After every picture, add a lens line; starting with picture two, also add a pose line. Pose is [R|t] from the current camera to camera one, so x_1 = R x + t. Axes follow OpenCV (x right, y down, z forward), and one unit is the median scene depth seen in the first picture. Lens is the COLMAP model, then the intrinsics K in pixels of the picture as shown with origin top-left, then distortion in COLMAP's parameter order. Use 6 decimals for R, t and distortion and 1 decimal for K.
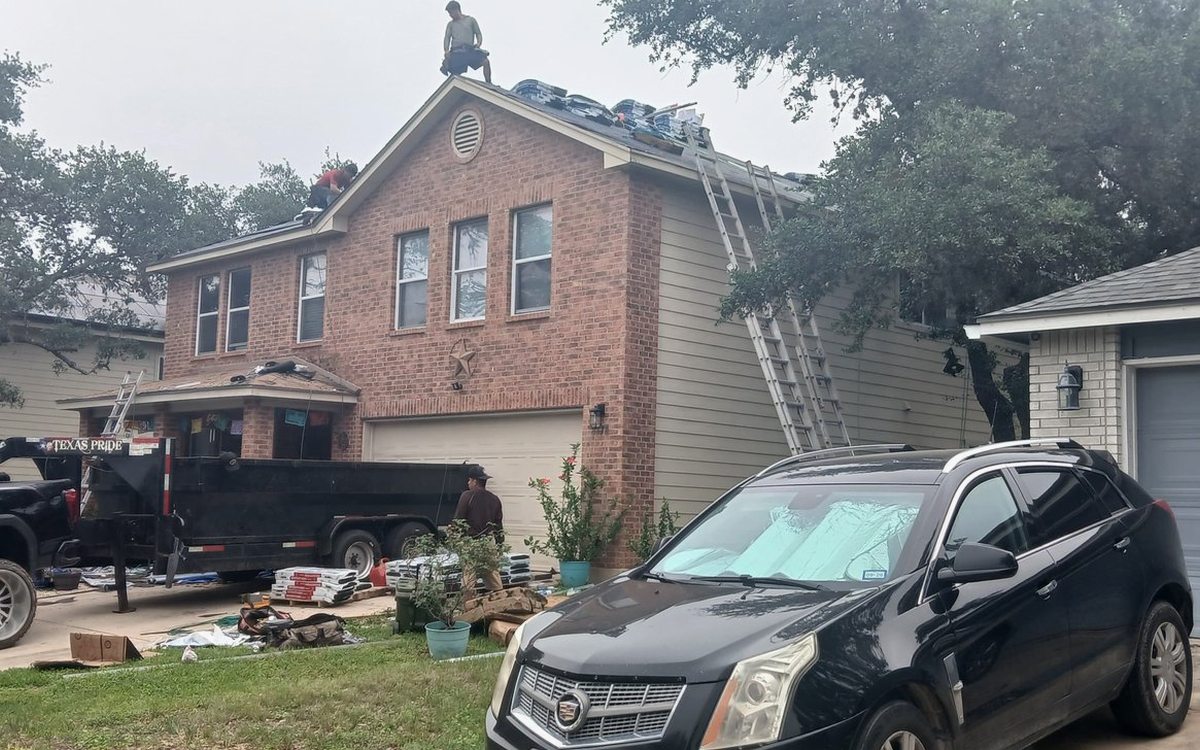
lens RADIAL K [[1395.4, 0, 622.3], [0, 1395.4, 376.2], [0, 0, 1]] dist [-0.006971, 0.000000]
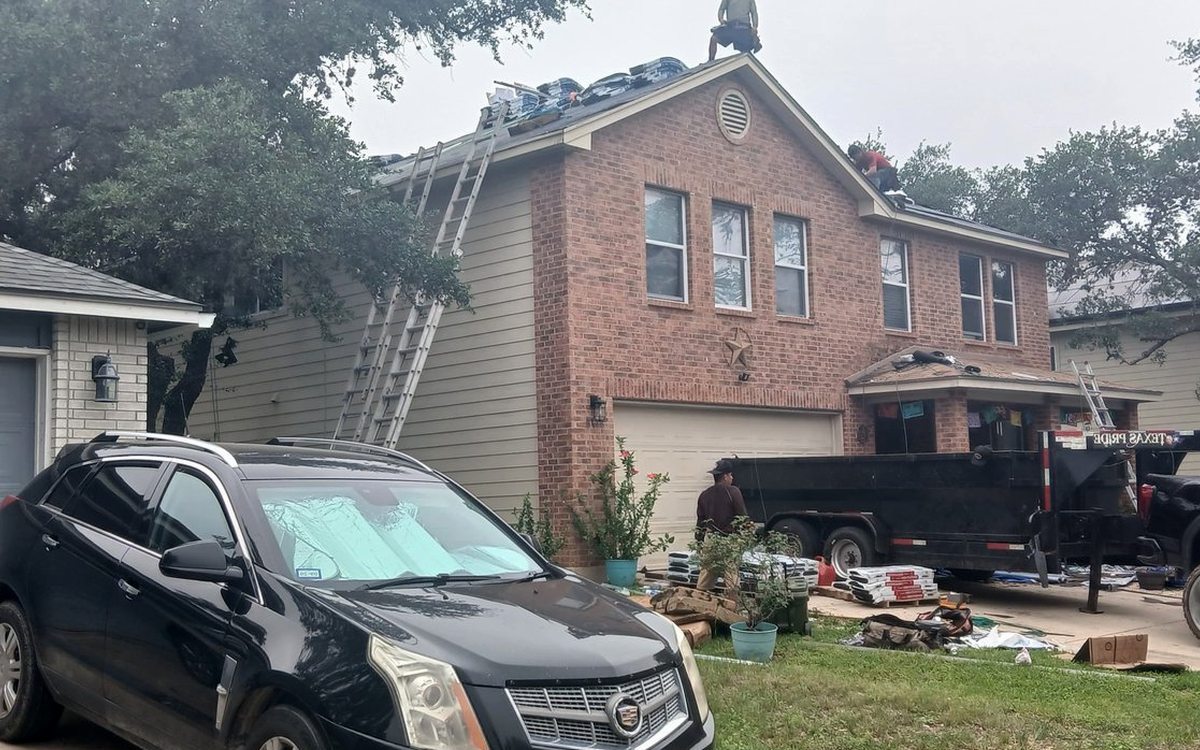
lens RADIAL K [[1395.4, 0, 623.2], [0, 1395.4, 372.8], [0, 0, 1]] dist [-0.006971, 0.000000]
pose [[0.000680, 0.075662, 0.997133, -1.079875], [-0.077186, 0.994163, -0.075384, 0.083358], [-0.997017, -0.076913, 0.006516, 1.081906]]
